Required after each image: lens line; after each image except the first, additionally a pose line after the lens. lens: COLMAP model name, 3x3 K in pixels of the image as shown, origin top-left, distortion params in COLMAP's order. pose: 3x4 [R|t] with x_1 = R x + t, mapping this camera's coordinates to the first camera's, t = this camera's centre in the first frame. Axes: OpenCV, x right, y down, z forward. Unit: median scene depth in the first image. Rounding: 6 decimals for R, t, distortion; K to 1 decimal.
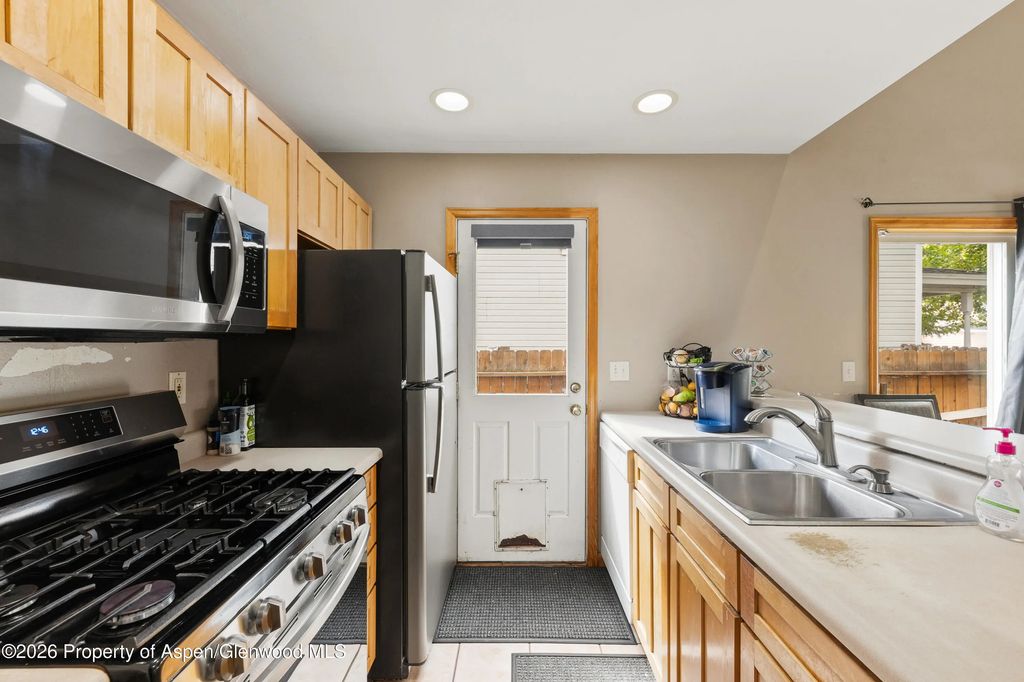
lens RADIAL K [[414.4, 0, 512.0], [0, 414.4, 341.0], [0, 0, 1]] dist [0.001408, -0.000315]
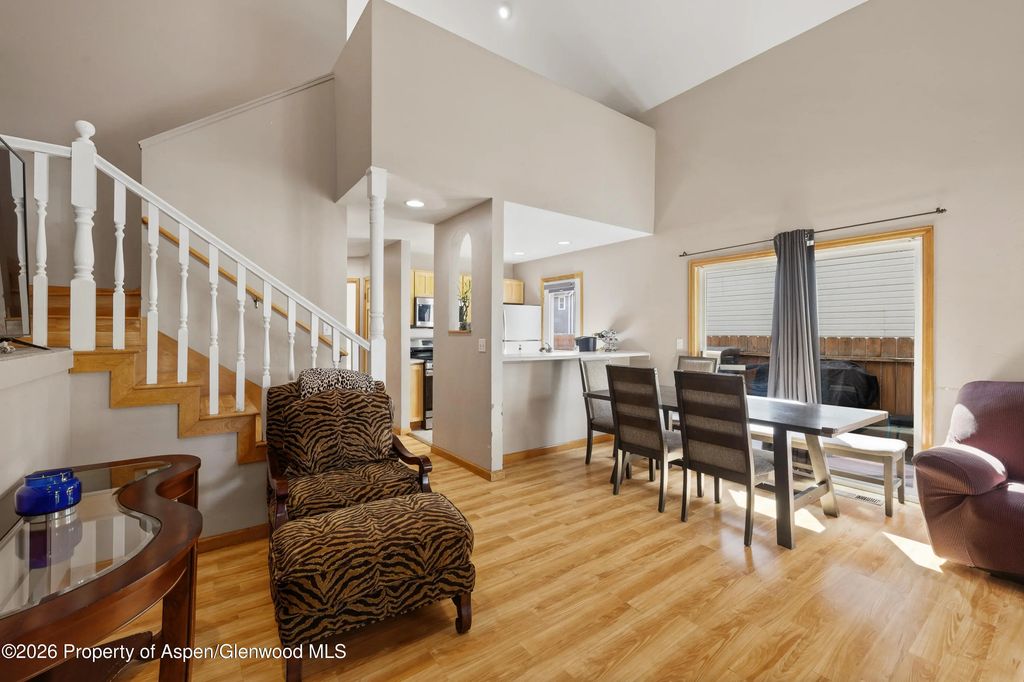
lens RADIAL K [[430.1, 0, 512.0], [0, 430.1, 341.0], [0, 0, 1]] dist [0.000315, -0.000042]
pose [[0.591534, 0.013041, -0.806174, 2.826424], [-0.000892, 0.999879, 0.015520, 0.045379], [0.806279, -0.008462, 0.591474, -1.129571]]
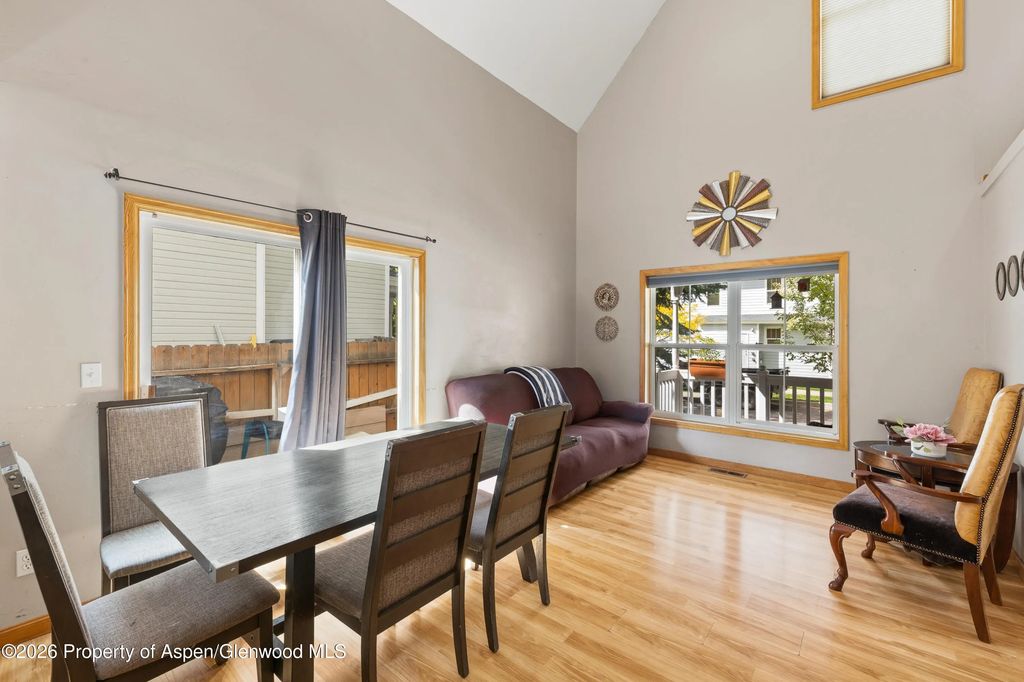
lens RADIAL K [[437.9, 0, 512.0], [0, 437.9, 341.0], [0, 0, 1]] dist [-0.000447, -0.000504]
pose [[0.628945, -0.012714, 0.777346, 0.955662], [-0.005777, 0.999762, 0.021026, -0.024995], [-0.777428, -0.017715, 0.628722, -0.267766]]
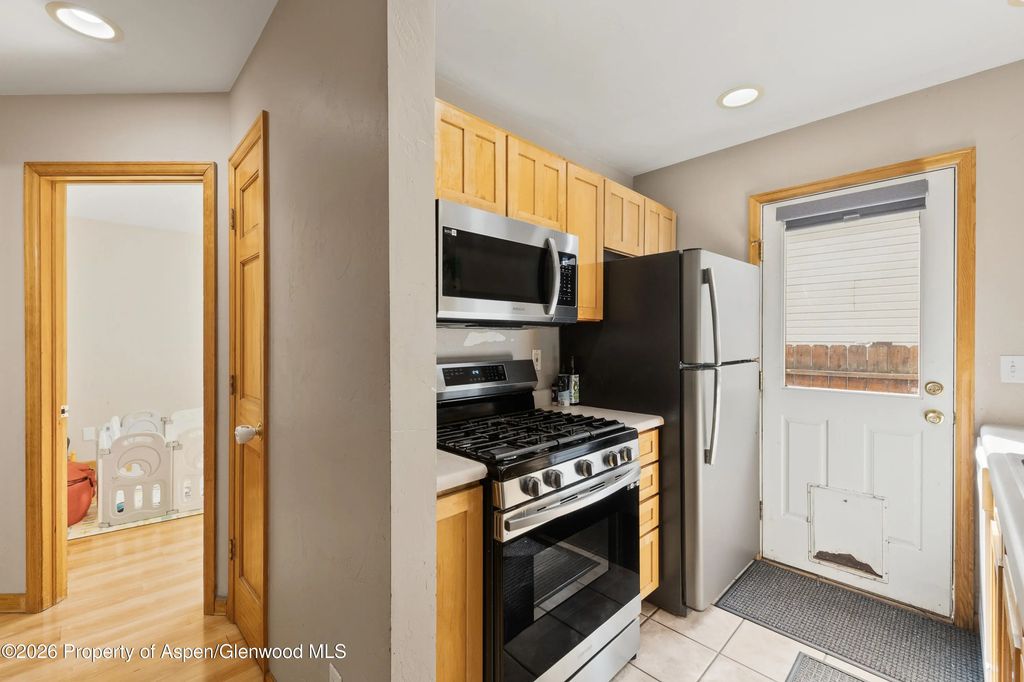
lens RADIAL K [[430.1, 0, 512.0], [0, 430.1, 341.0], [0, 0, 1]] dist [0.000315, -0.000042]
pose [[0.693719, 0.000529, -0.720246, 0.273485], [0.000529, 0.999999, 0.001244, 0.034508], [0.720246, -0.001244, 0.693718, -0.182192]]
